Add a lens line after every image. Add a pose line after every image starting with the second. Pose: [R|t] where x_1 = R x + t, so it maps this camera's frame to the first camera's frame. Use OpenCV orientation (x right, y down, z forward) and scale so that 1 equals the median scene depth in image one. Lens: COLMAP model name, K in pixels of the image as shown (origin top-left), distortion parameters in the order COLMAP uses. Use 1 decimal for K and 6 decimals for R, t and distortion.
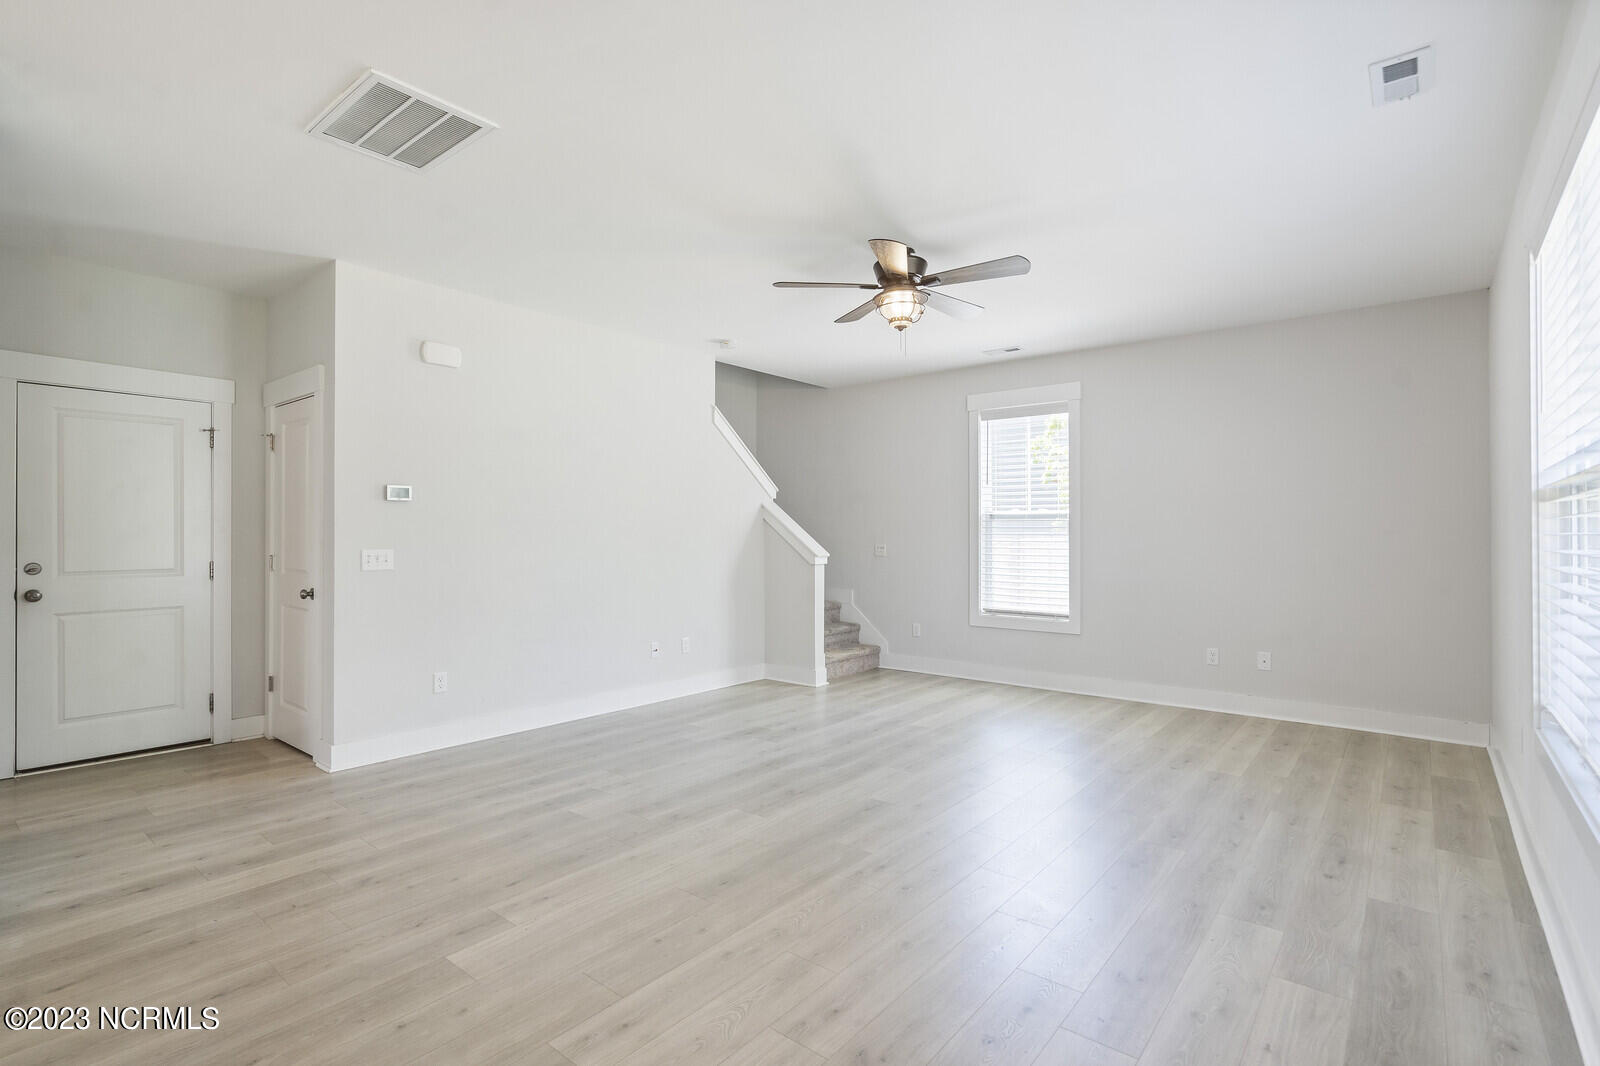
lens RADIAL K [[756.9, 0, 800.0], [0, 756.9, 533.0], [0, 0, 1]] dist [-0.002524, -0.000477]
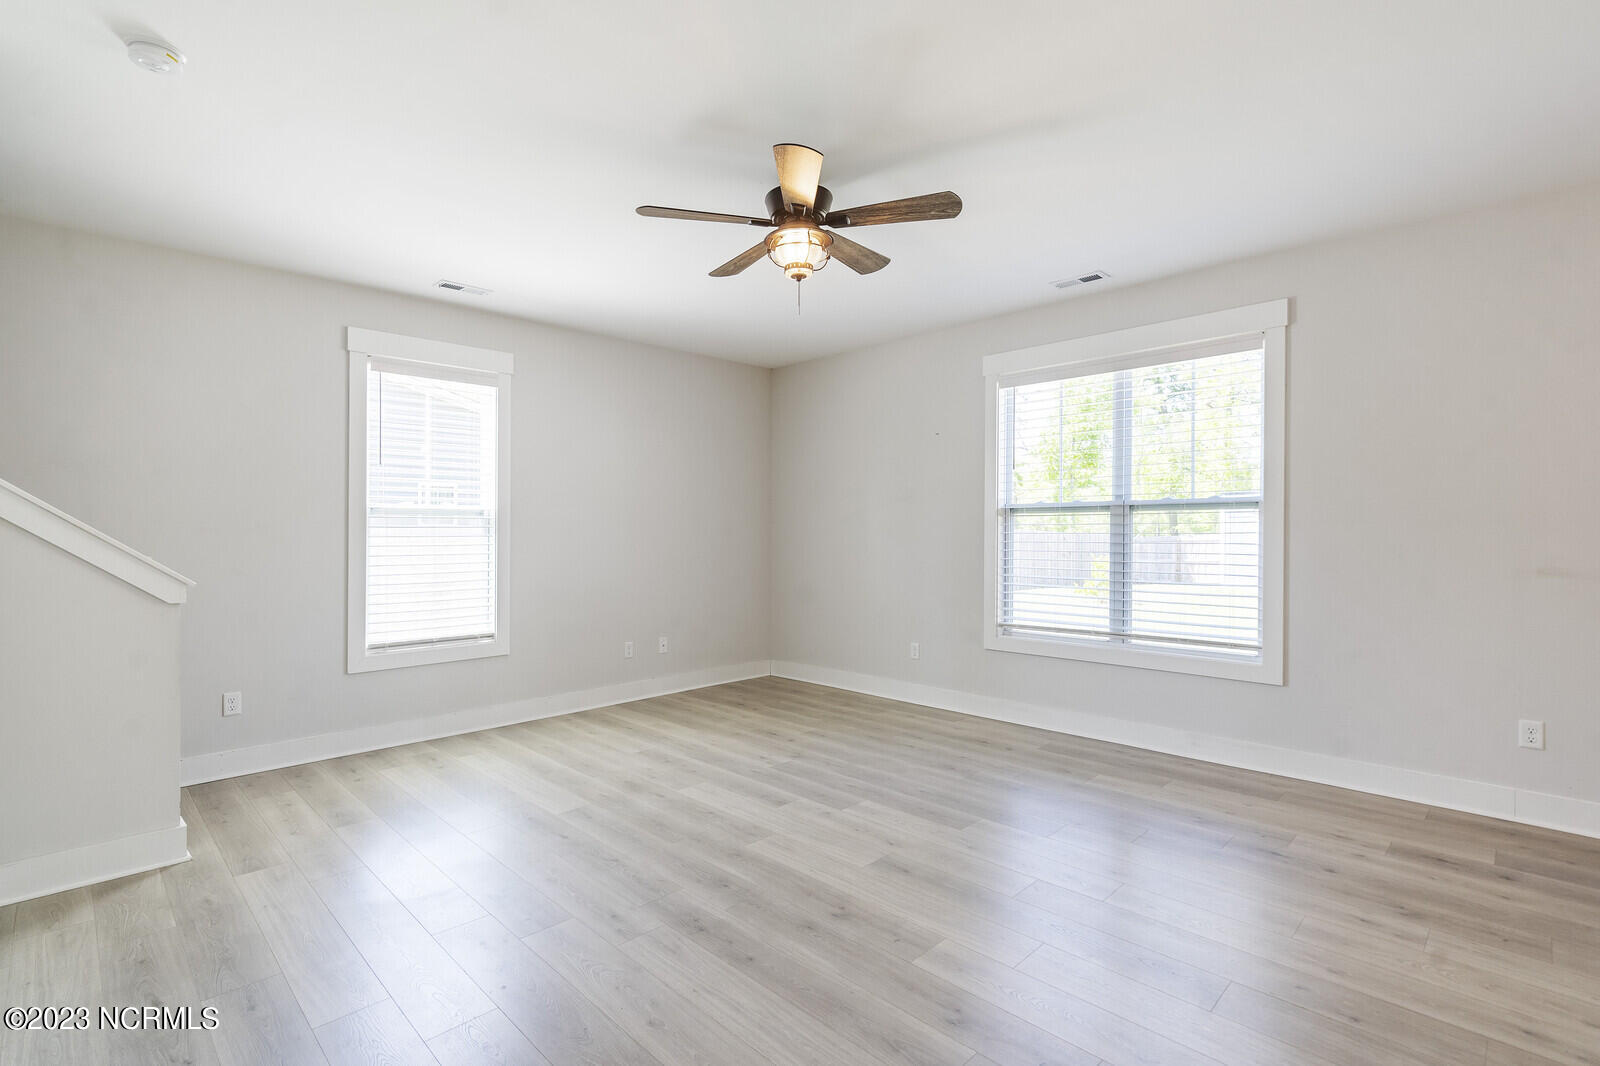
lens RADIAL K [[743.3, 0, 800.0], [0, 743.3, 533.0], [0, 0, 1]] dist [0.002097, 0.000501]
pose [[0.107483, -0.003283, 0.994201, -0.636207], [0.002192, 0.999993, 0.003065, -0.003949], [-0.994204, 0.001849, 0.107490, 0.898991]]
